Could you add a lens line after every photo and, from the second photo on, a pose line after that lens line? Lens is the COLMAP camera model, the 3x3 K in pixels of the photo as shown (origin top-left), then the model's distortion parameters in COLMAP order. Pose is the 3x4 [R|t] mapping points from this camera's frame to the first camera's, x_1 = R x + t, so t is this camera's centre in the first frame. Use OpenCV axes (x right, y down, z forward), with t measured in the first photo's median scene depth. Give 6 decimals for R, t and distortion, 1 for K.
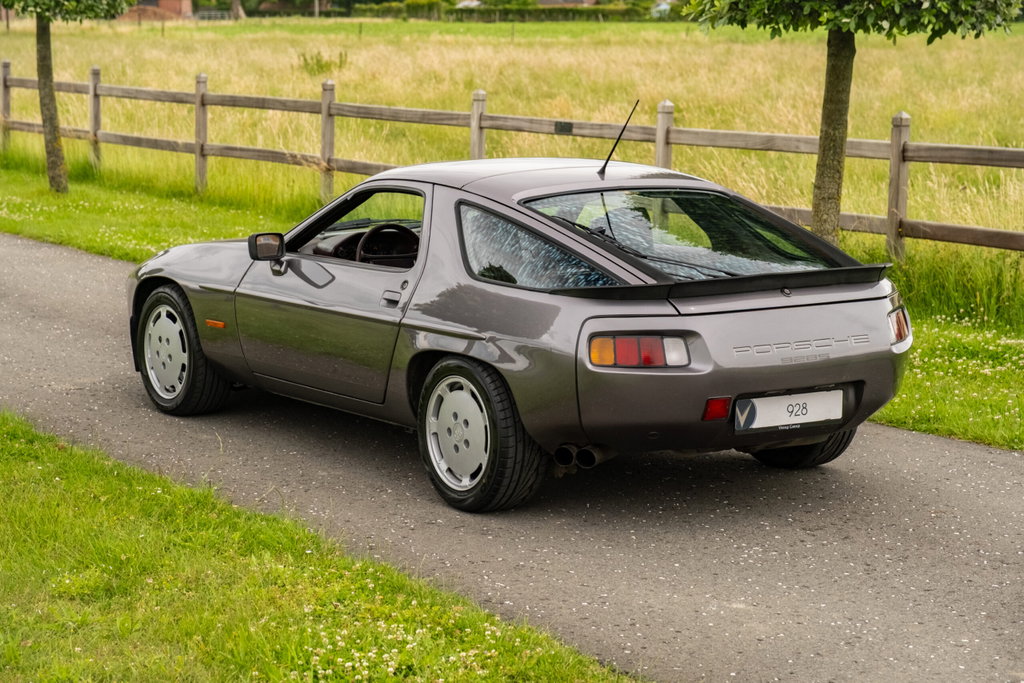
lens RADIAL K [[2349.6, 0, 486.9], [0, 2349.6, 376.6], [0, 0, 1]] dist [0.117326, 0.000000]
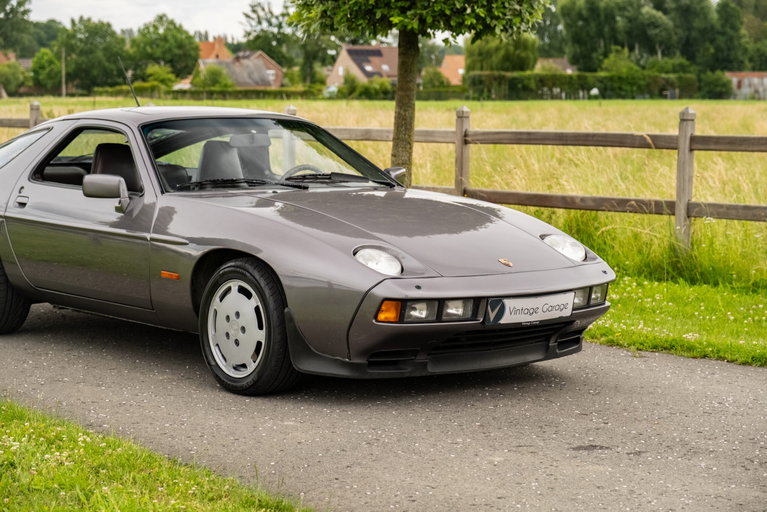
lens RADIAL K [[1815.7, 0, 370.1], [0, 1815.7, 256.5], [0, 0, 1]] dist [0.127437, 0.000000]
pose [[0.995695, -0.012296, 0.091876, 0.036357], [0.018311, 0.997723, -0.064912, 0.042680], [-0.090869, 0.066315, 0.993652, 0.008475]]
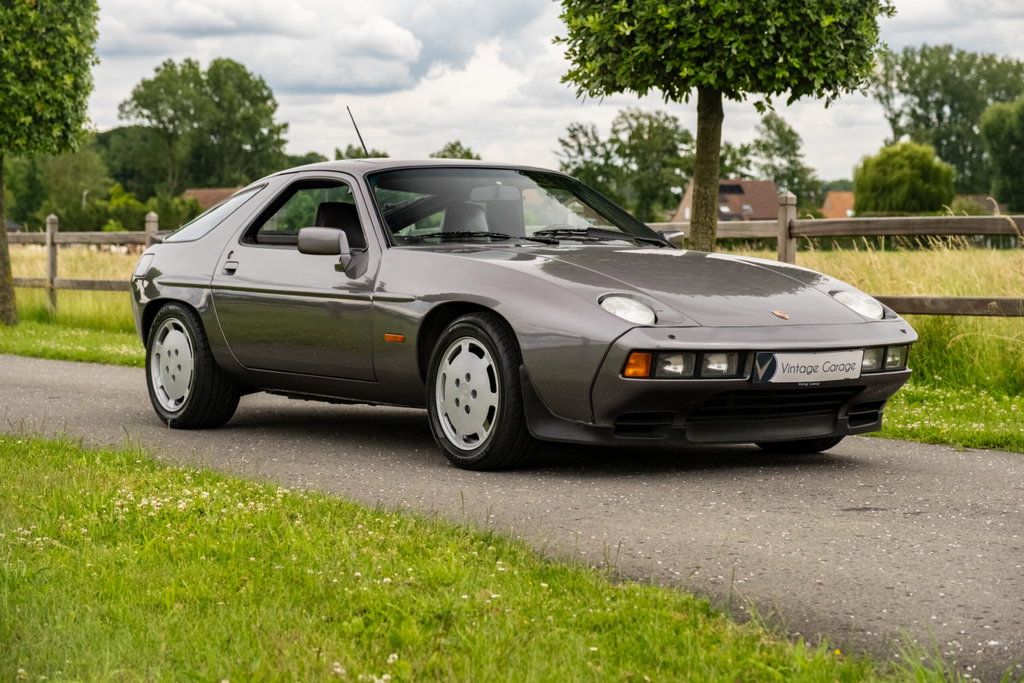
lens RADIAL K [[2424.1, 0, 493.3], [0, 2424.1, 338.5], [0, 0, 1]] dist [0.127437, 0.000000]
pose [[0.999952, -0.008455, -0.004857, 0.059320], [0.007821, 0.992961, -0.118179, 0.095133], [0.005822, 0.118136, 0.992980, -0.080625]]
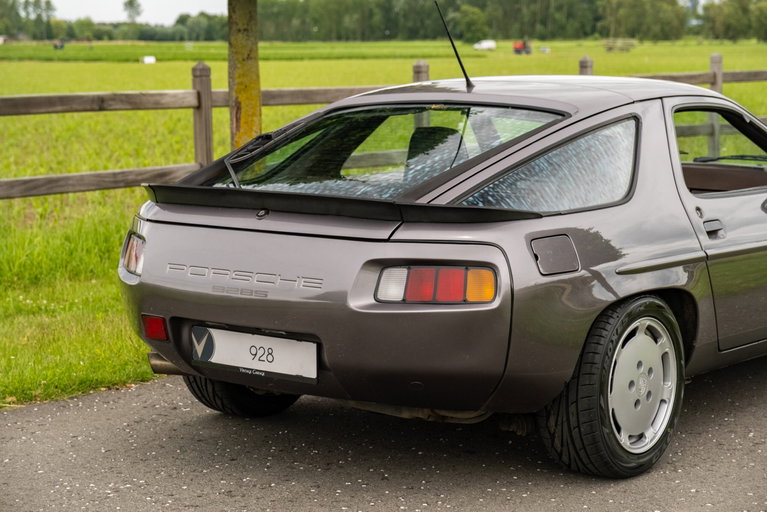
lens RADIAL K [[1815.7, 0, 369.2], [0, 1815.7, 278.2], [0, 0, 1]] dist [0.127437, 0.000000]
pose [[0.306850, 0.119296, -0.944252, 0.511243], [-0.143294, 0.986595, 0.078079, -0.046840], [0.940909, 0.111347, 0.319831, 0.557668]]
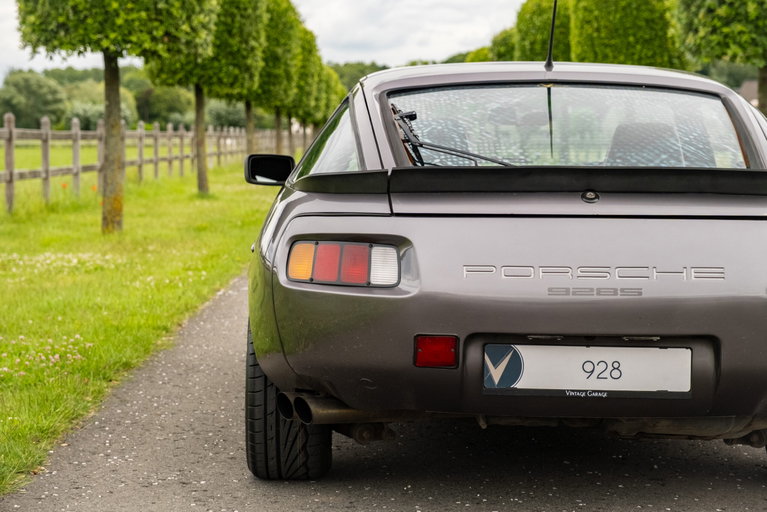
lens RADIAL K [[1875.0, 0, 365.6], [0, 1875.0, 215.6], [0, 0, 1]] dist [0.073500, 0.000000]
pose [[0.827949, 0.025314, -0.560232, 0.255630], [-0.091327, 0.991731, -0.090159, 0.016900], [0.553318, 0.125811, 0.823414, 0.344698]]
